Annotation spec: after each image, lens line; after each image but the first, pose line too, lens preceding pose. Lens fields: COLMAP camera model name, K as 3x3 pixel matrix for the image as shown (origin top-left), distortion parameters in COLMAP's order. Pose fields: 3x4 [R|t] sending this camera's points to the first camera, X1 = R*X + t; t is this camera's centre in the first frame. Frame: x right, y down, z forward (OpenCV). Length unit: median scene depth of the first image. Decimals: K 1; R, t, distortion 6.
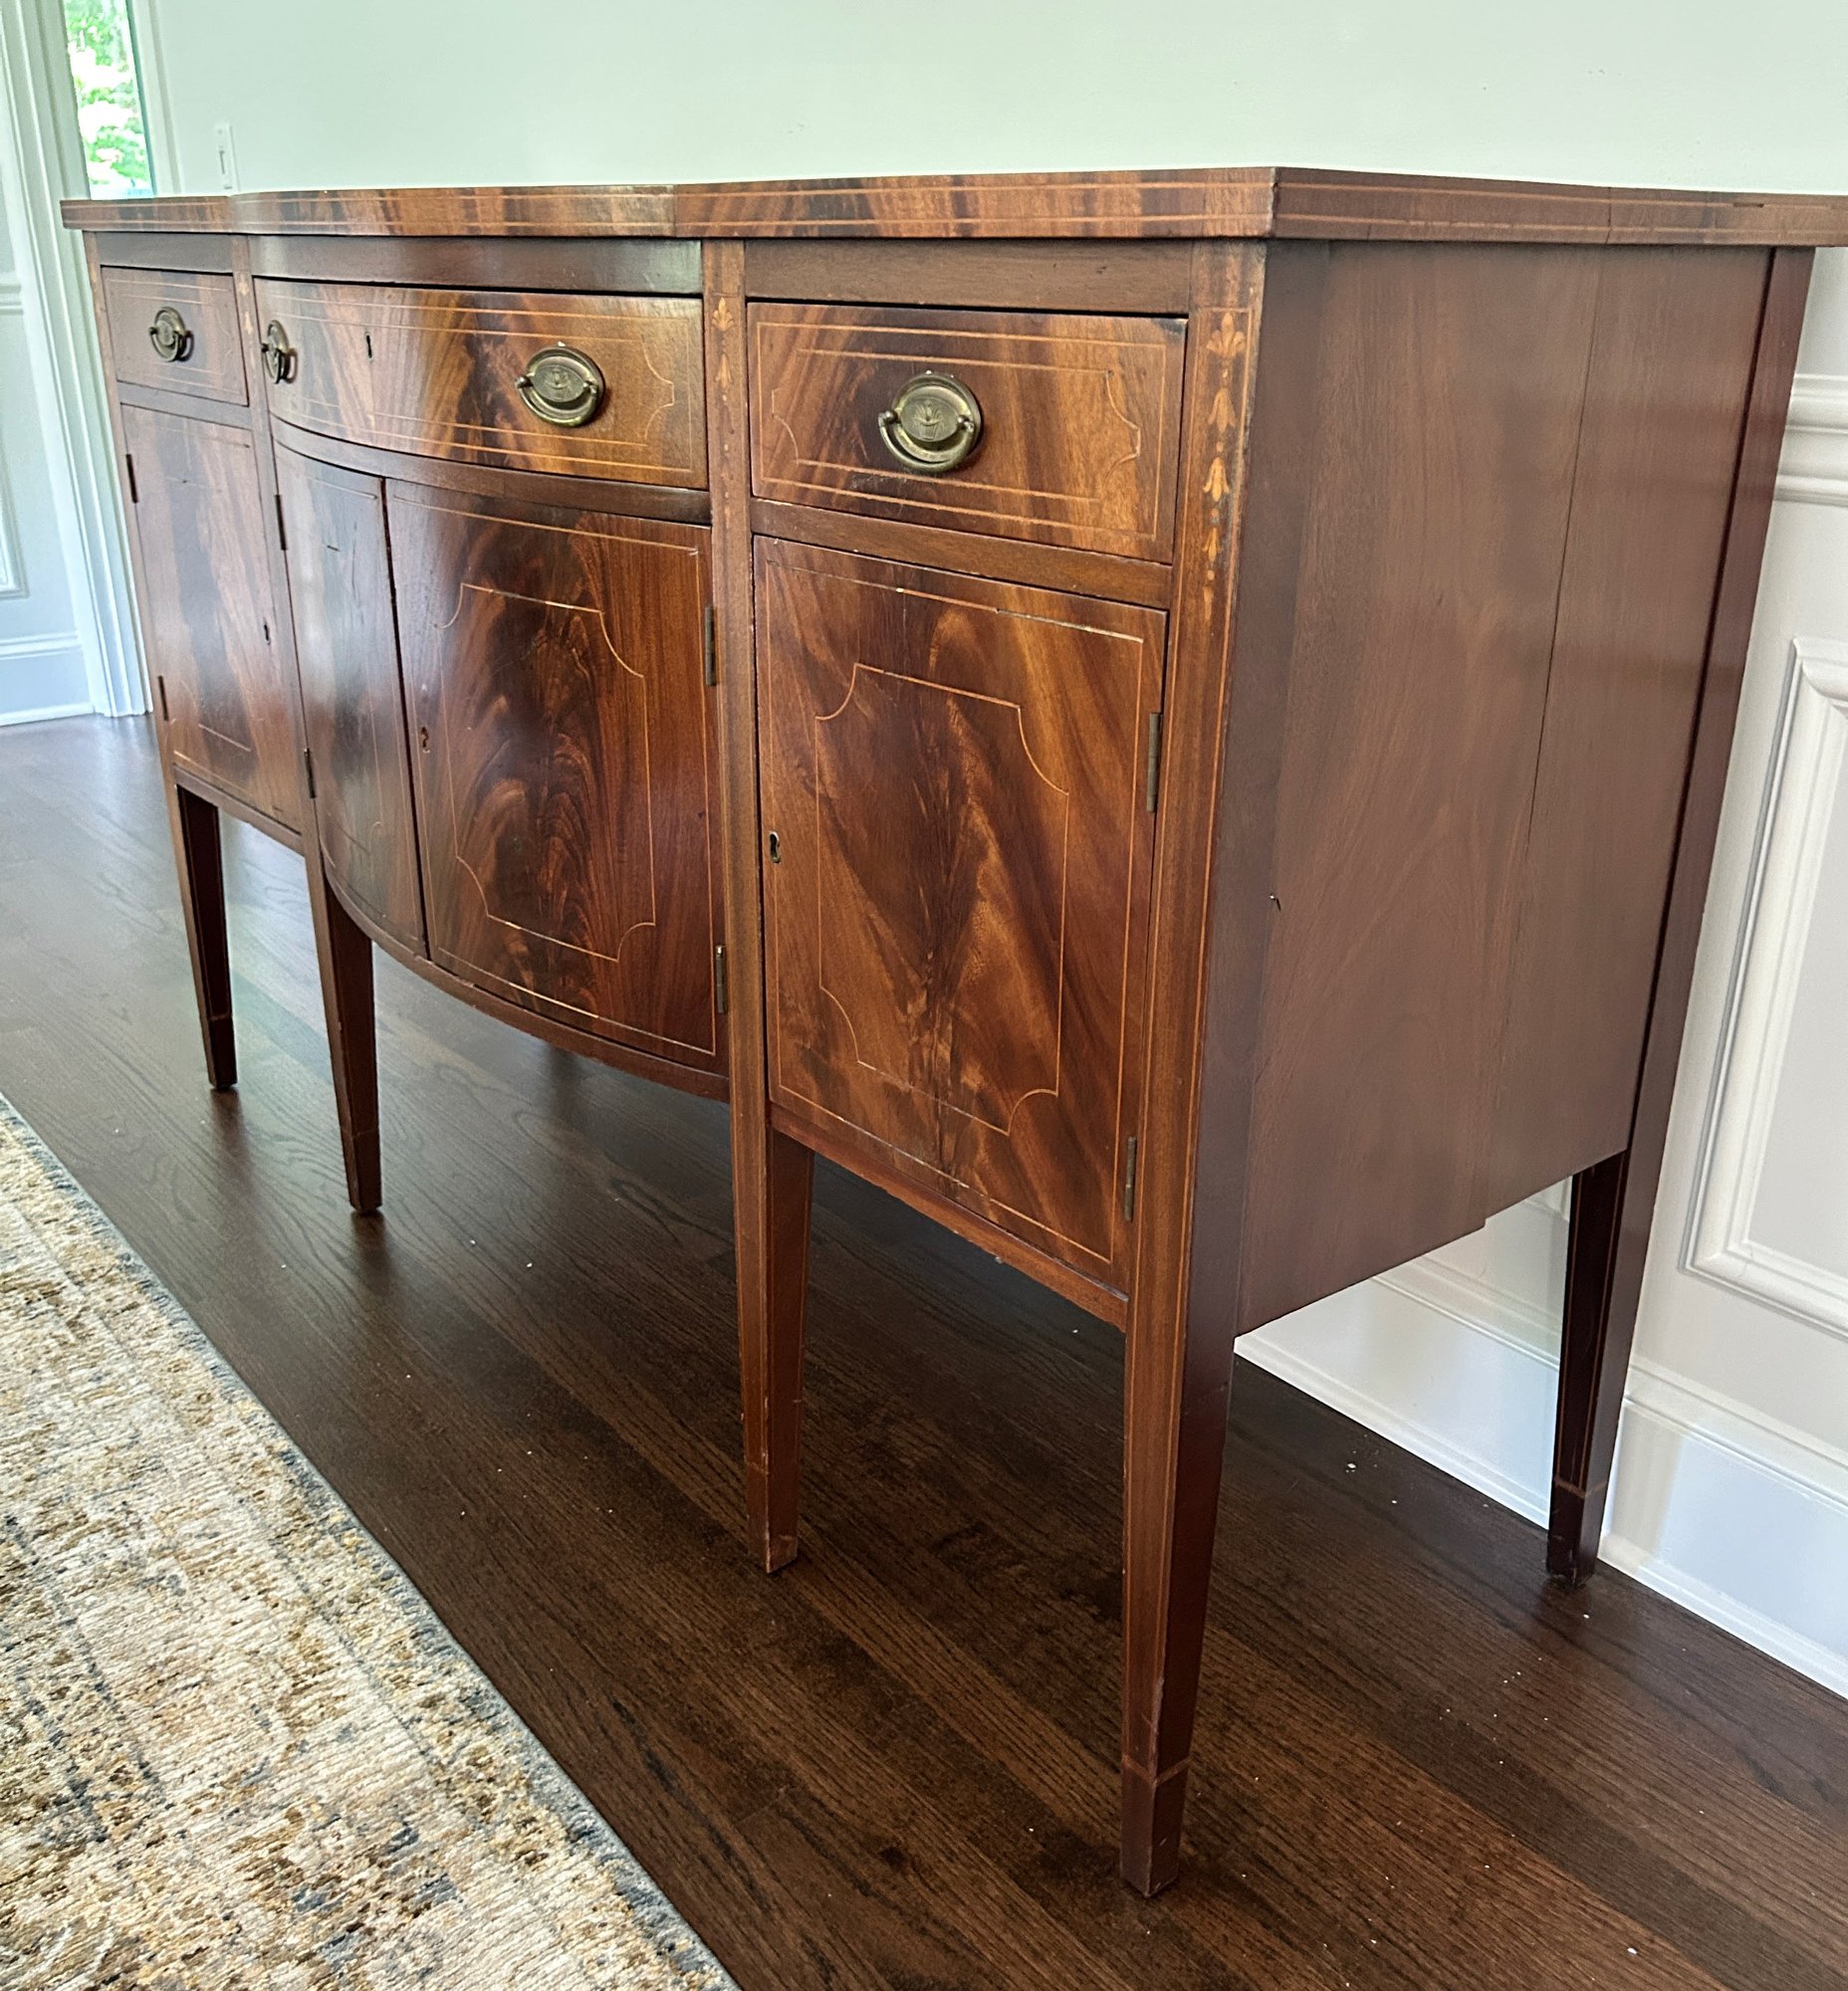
lens RADIAL K [[1870.1, 0, 924.4], [0, 1870.1, 1005.5], [0, 0, 1]] dist [0.059184, -0.092415]
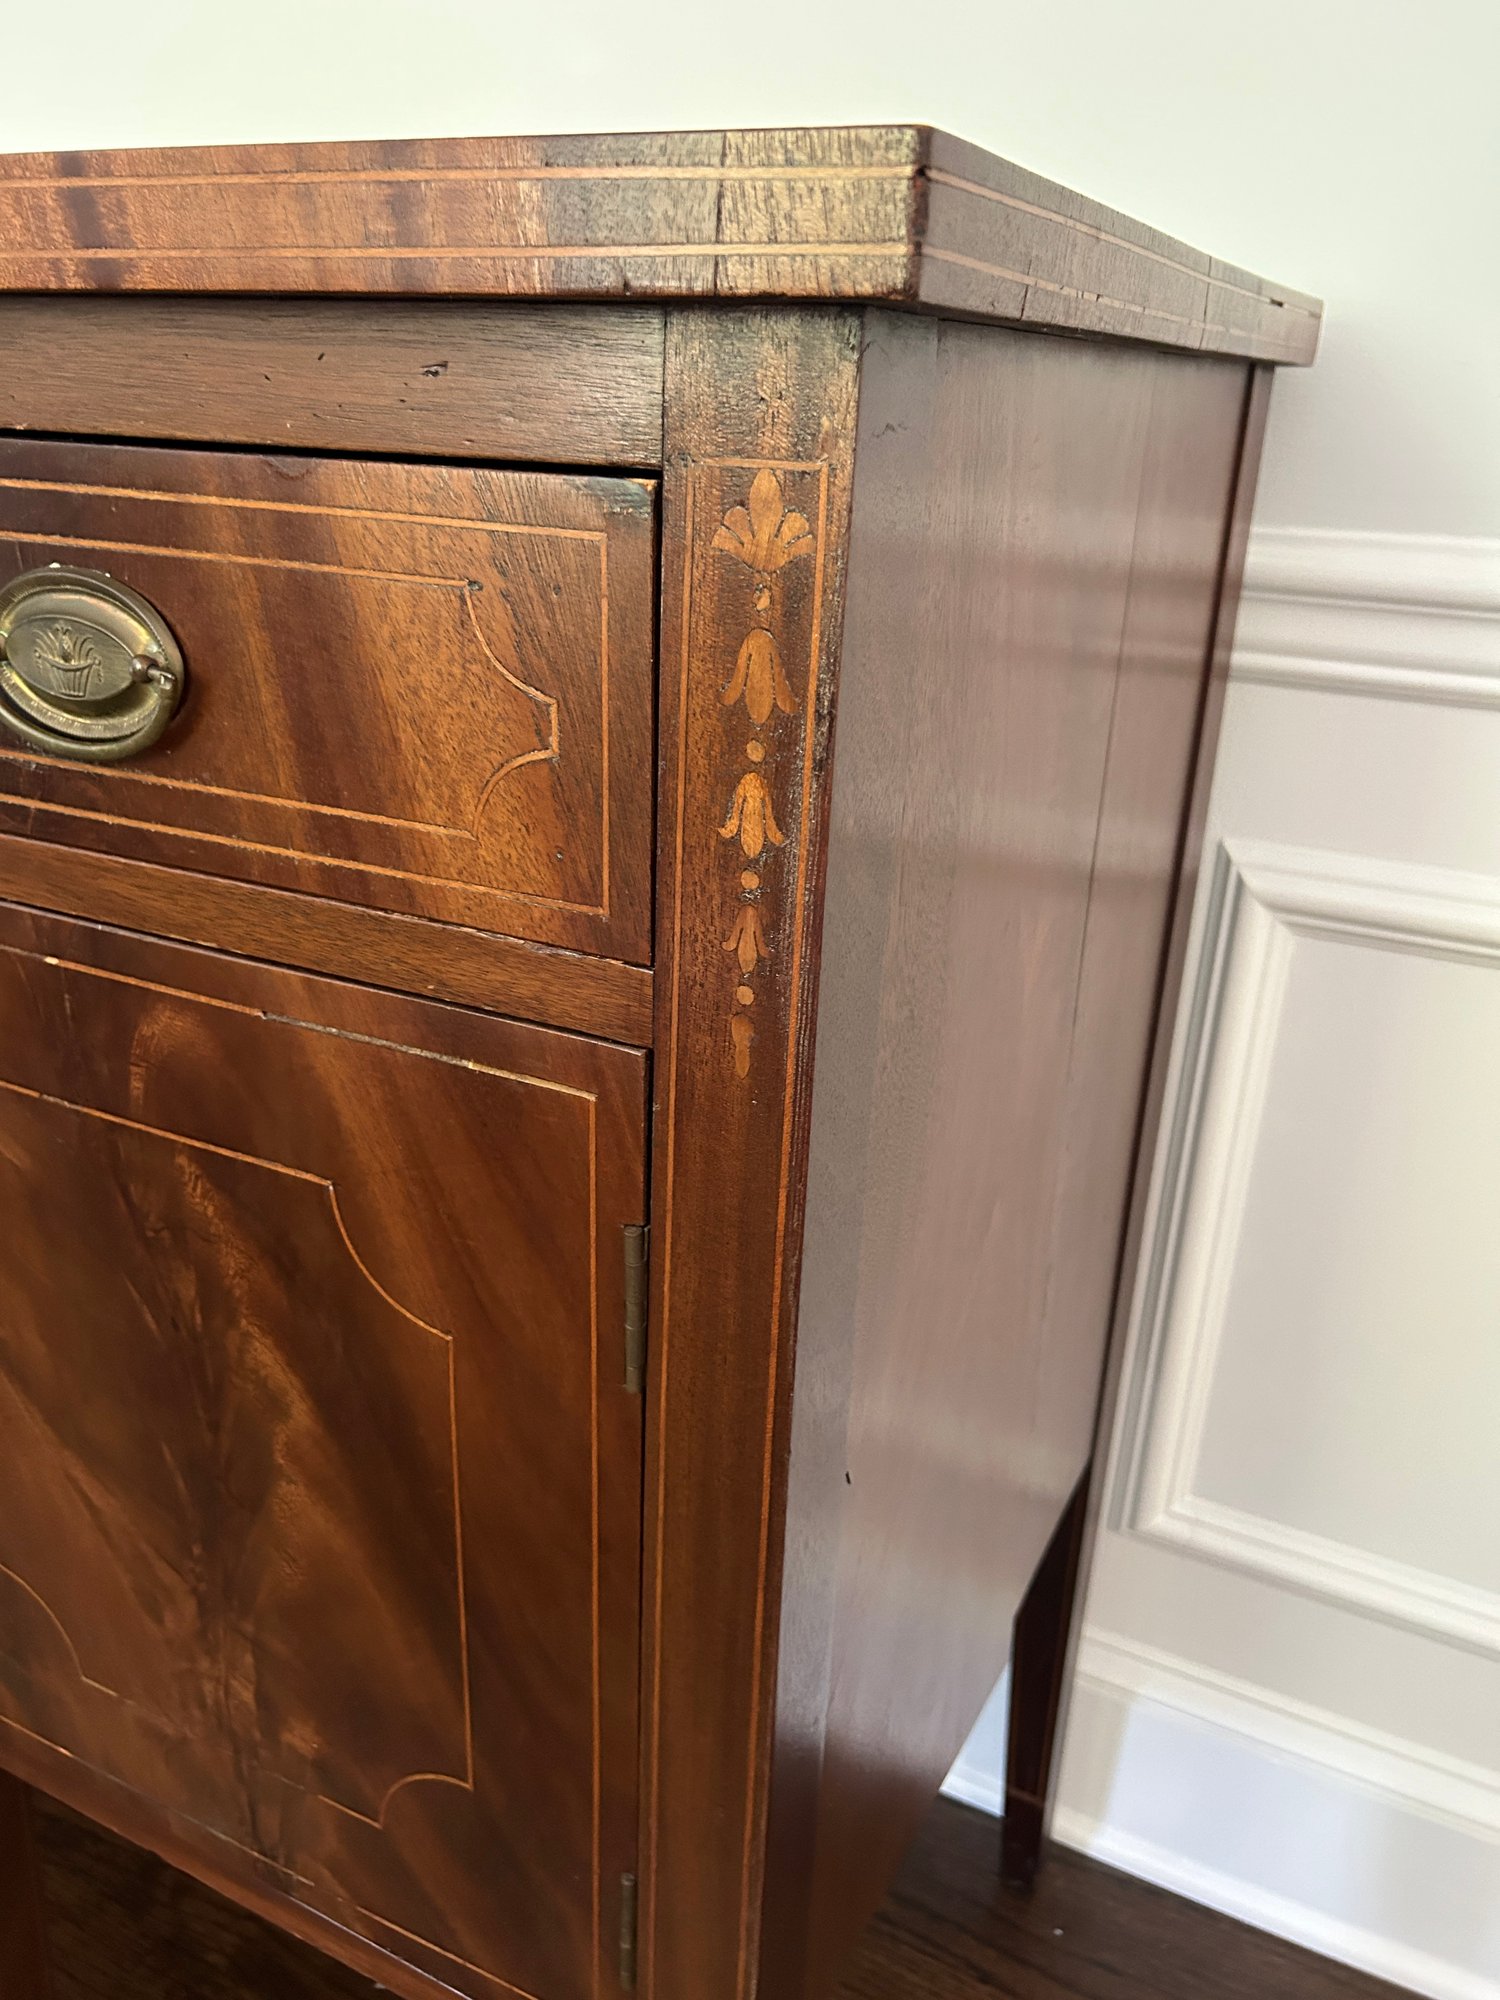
lens RADIAL K [[1542.4, 0, 730.1], [0, 1542.4, 1022.2], [0, 0, 1]] dist [0.047715, -0.083833]
pose [[0.917569, -0.134579, 0.374106, -0.003108], [0.125248, 0.990902, 0.049265, -0.178513], [-0.377333, 0.001652, 0.926076, 0.459208]]
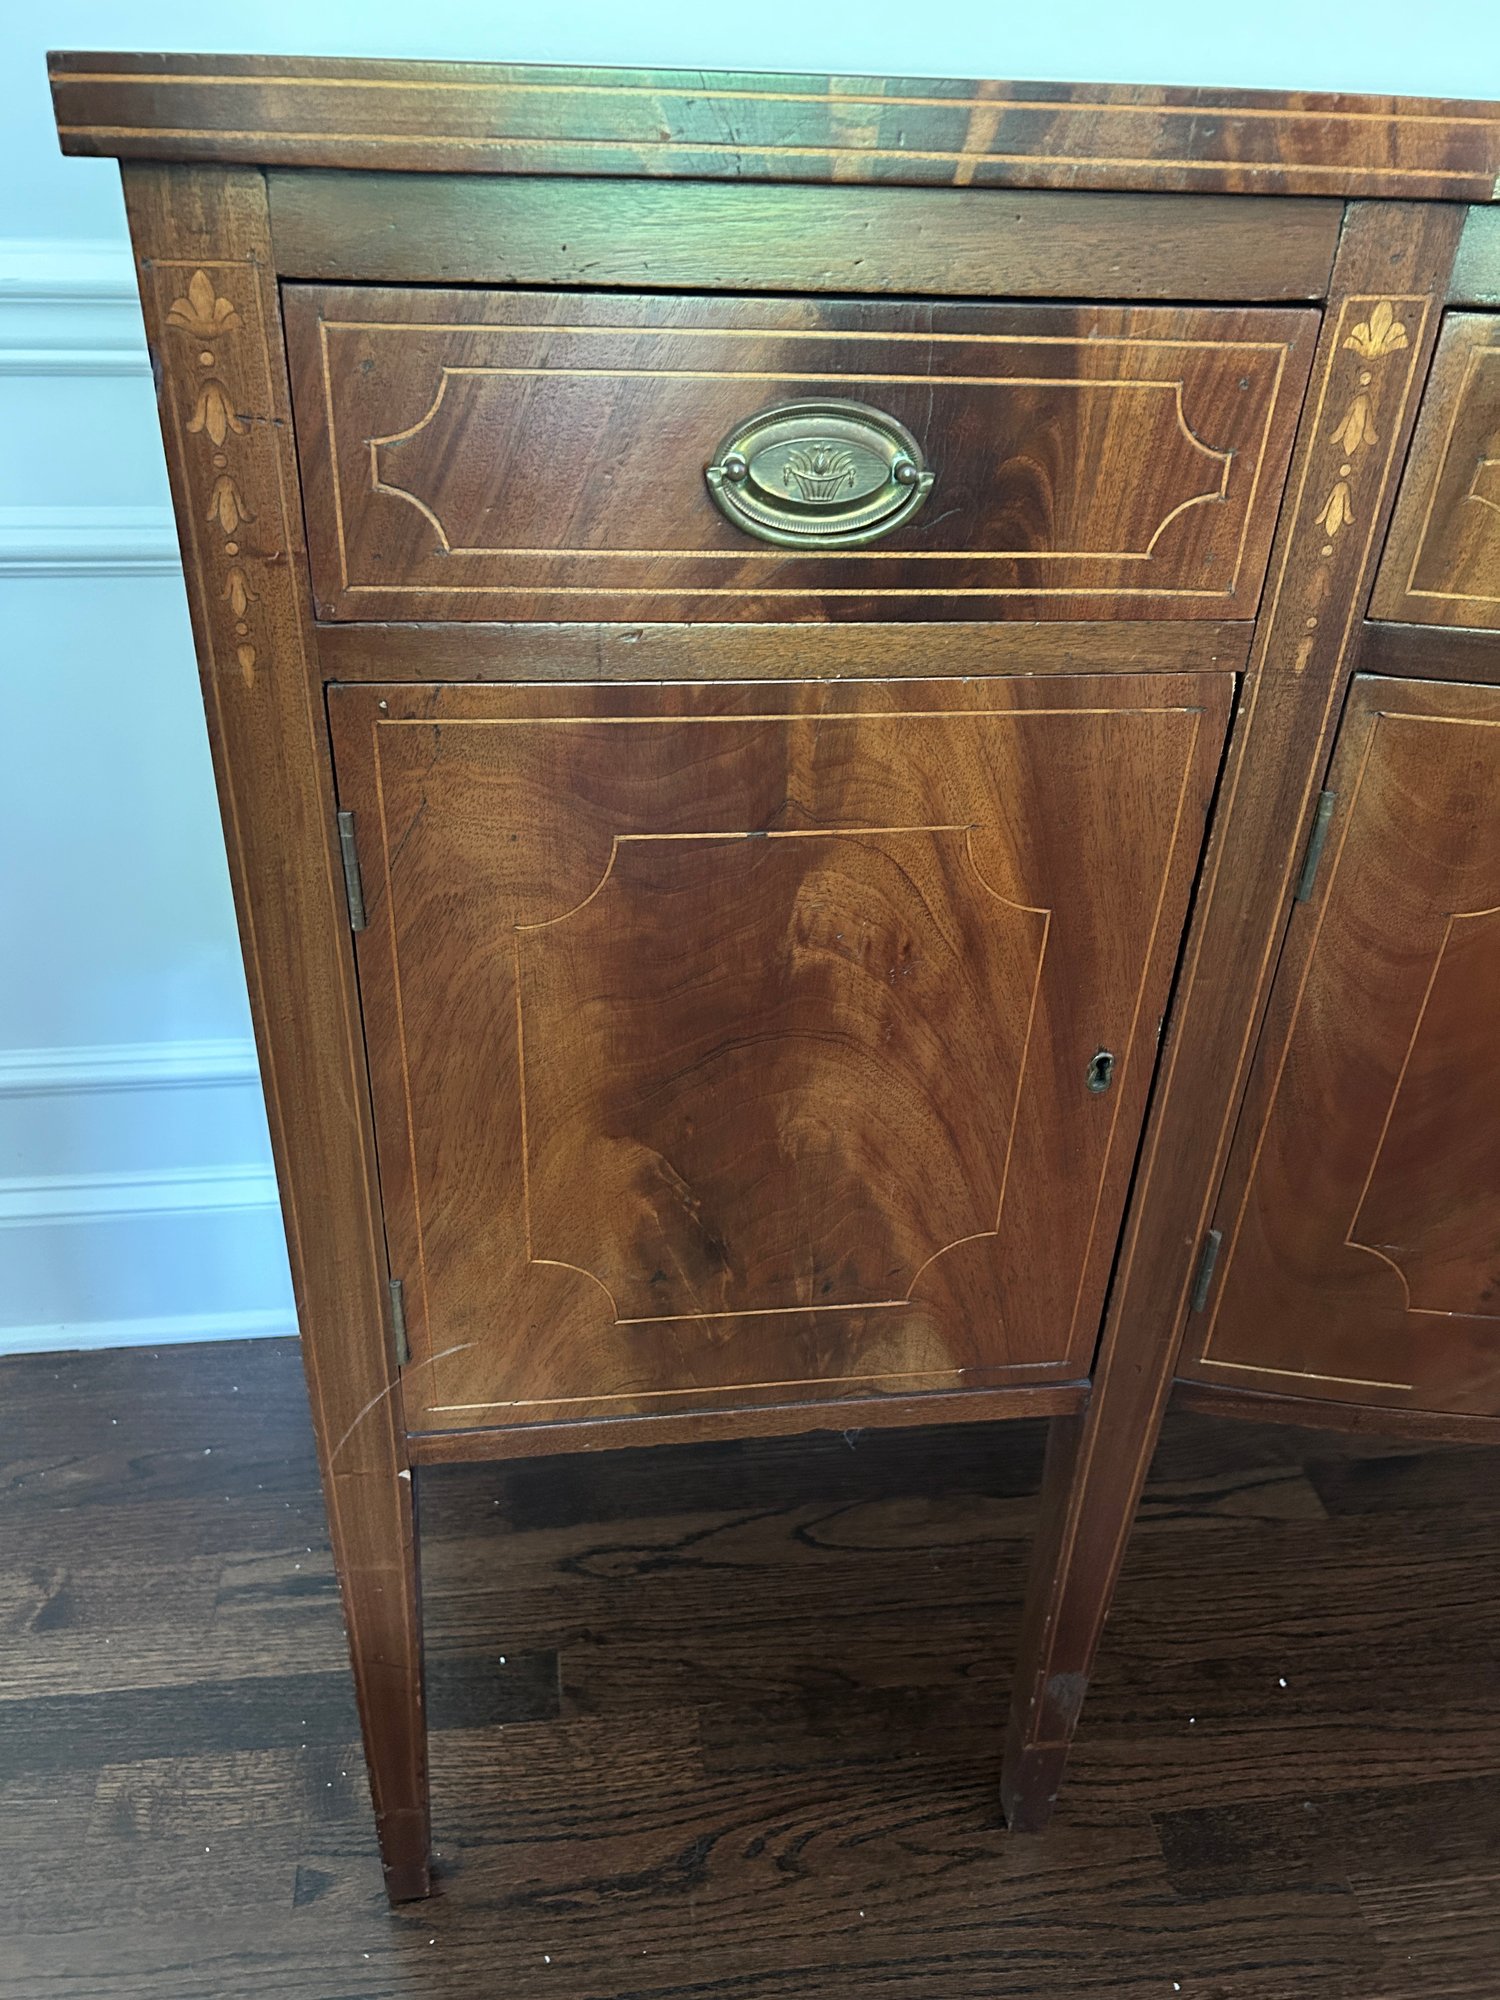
lens RADIAL K [[1529.0, 0, 719.2], [0, 1529.0, 991.9], [0, 0, 1]] dist [0.034183, -0.042280]
pose [[0.536501, -0.429768, 0.726269, -1.012718], [0.292037, 0.901986, 0.318018, -0.552522], [-0.791758, 0.041481, 0.609425, 1.268127]]
